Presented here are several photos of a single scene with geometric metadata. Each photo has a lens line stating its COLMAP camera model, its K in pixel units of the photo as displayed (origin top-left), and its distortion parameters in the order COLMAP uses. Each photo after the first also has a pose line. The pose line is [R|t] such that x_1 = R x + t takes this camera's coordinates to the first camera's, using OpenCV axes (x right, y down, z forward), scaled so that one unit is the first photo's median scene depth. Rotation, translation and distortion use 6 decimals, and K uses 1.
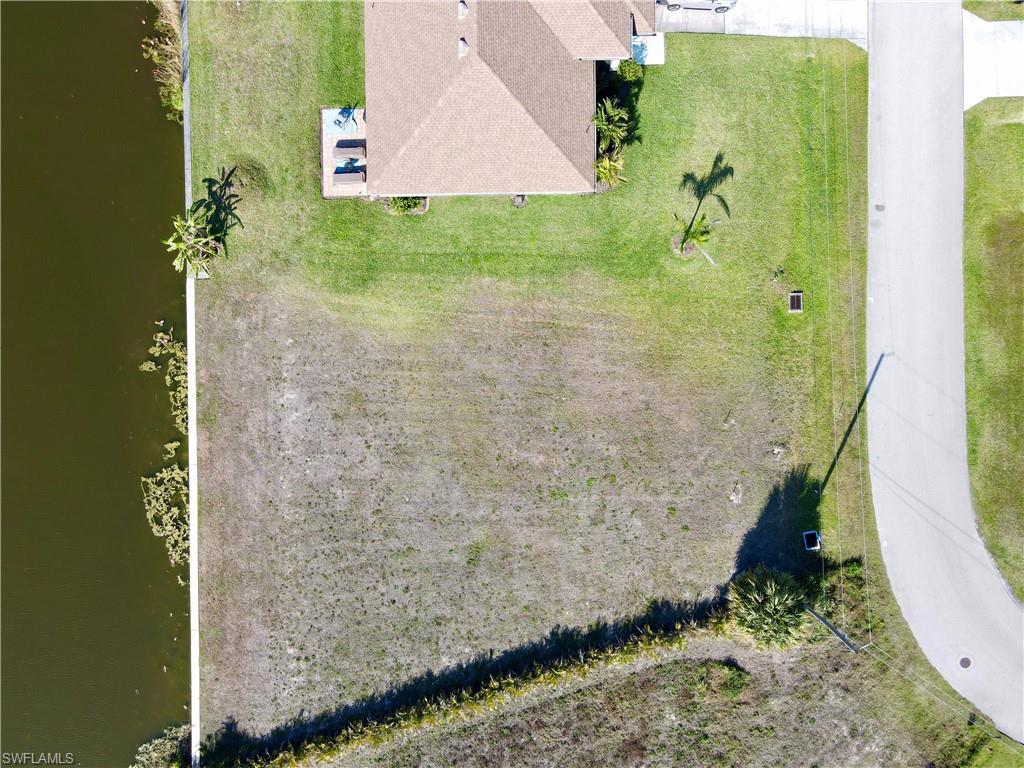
lens RADIAL K [[752.5, 0, 504.5], [0, 752.5, 383.8], [0, 0, 1]] dist [0.007356, 0.012243]
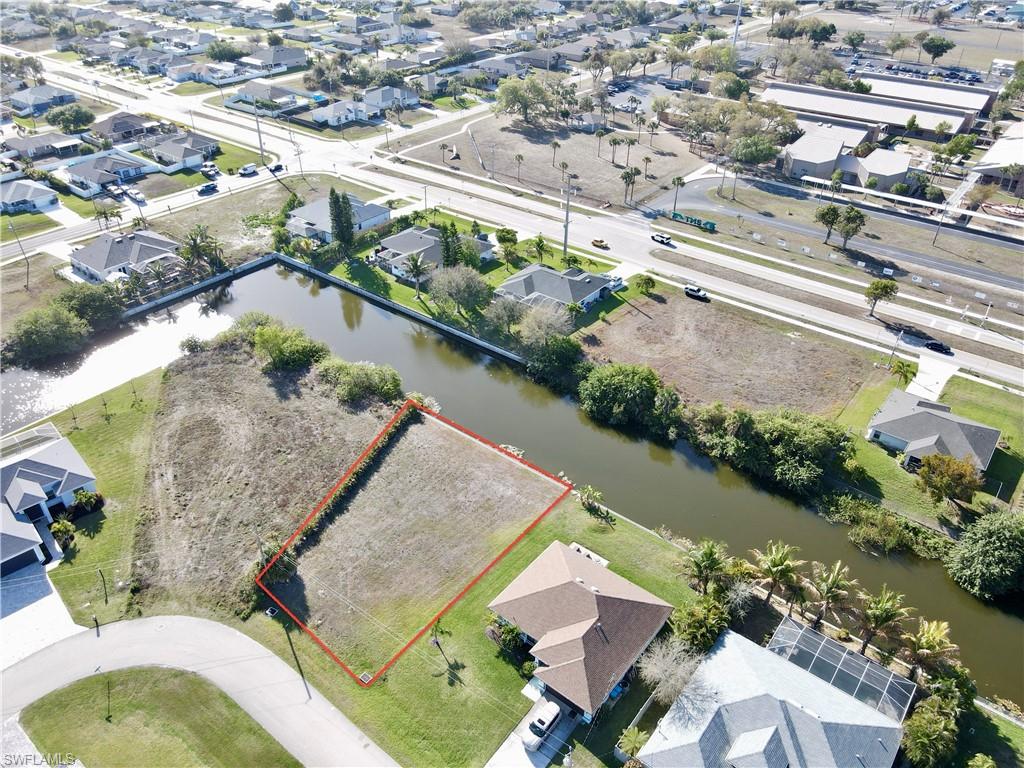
lens RADIAL K [[752.5, 0, 504.5], [0, 752.5, 383.8], [0, 0, 1]] dist [0.007356, 0.012243]
pose [[-0.635925, 0.436595, -0.636384, 0.991493], [-0.771671, -0.371576, 0.516193, -0.993171], [-0.011098, 0.819339, 0.573202, -0.529372]]
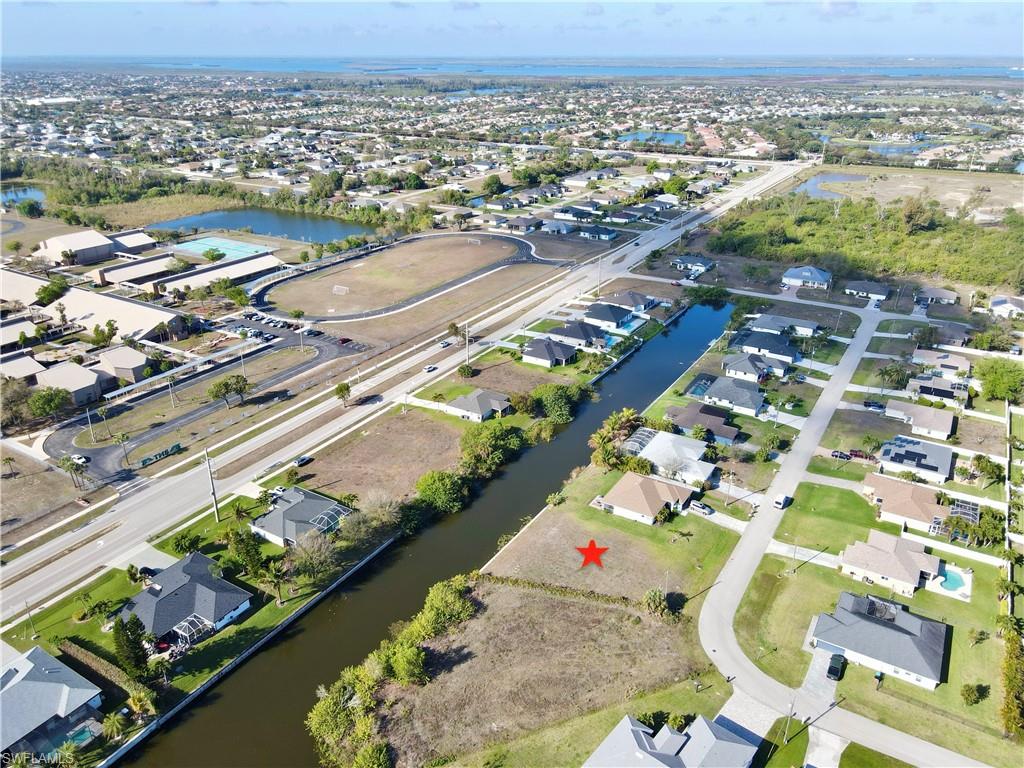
lens RADIAL K [[754.3, 0, 503.3], [0, 754.3, 383.2], [0, 0, 1]] dist [-0.010742, 0.051880]
pose [[0.842974, 0.225223, -0.488538, 1.115692], [-0.537778, 0.329526, -0.776020, 2.720223], [-0.013791, 0.916890, 0.398902, -1.081610]]
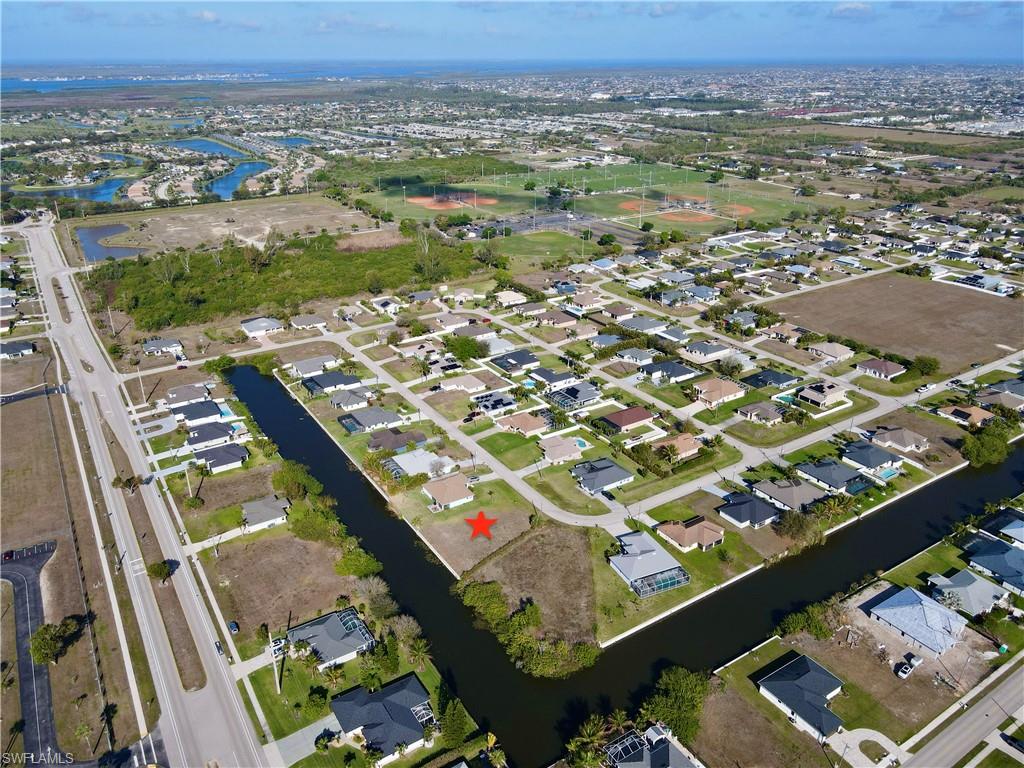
lens RADIAL K [[731.8, 0, 503.0], [0, 731.8, 428.7], [0, 0, 1]] dist [0.000867, 0.013862]
pose [[0.852936, -0.233012, 0.467126, -2.176242], [0.522010, 0.376500, -0.765345, 3.921362], [0.002462, 0.896635, 0.442765, -1.969148]]
